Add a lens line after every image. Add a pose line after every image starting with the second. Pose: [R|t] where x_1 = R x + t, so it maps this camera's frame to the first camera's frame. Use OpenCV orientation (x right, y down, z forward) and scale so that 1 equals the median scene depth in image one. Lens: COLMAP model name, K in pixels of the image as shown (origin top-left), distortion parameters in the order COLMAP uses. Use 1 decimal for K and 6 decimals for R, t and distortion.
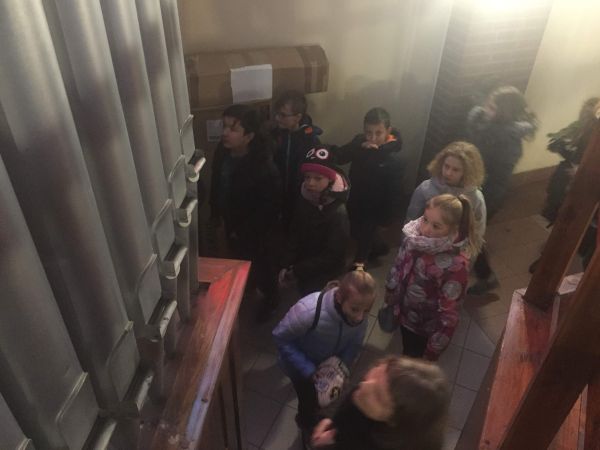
lens RADIAL K [[507.6, 0, 297.0], [0, 507.6, 224.8], [0, 0, 1]] dist [0.075664, -0.092320]
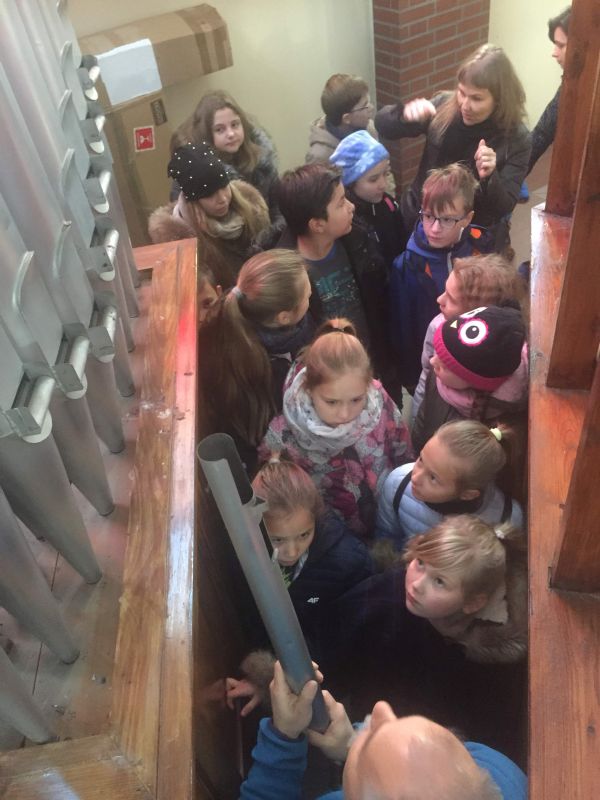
lens RADIAL K [[676.8, 0, 301.8], [0, 676.8, 400.8], [0, 0, 1]] dist [0.075664, -0.092320]
pose [[0.963465, -0.257928, 0.072165, -0.099046], [0.251475, 0.963887, 0.087650, 0.333641], [-0.092166, -0.066300, 0.993534, -0.045220]]
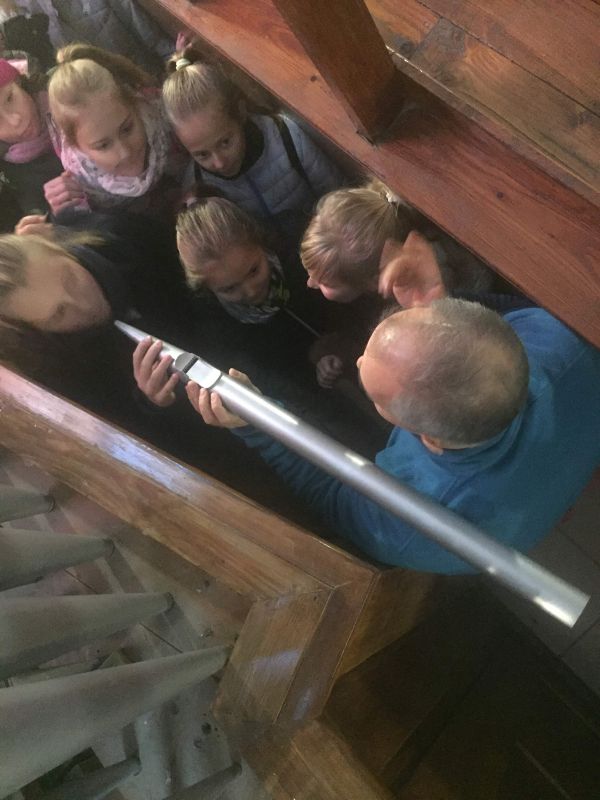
lens RADIAL K [[676.8, 0, 303.4], [0, 676.8, 398.1], [0, 0, 1]] dist [0.075664, -0.092320]
pose [[0.284950, -0.958537, -0.003166, -0.111084], [0.860554, 0.254364, 0.441301, 0.356393], [-0.422198, -0.128473, 0.897354, 0.025578]]
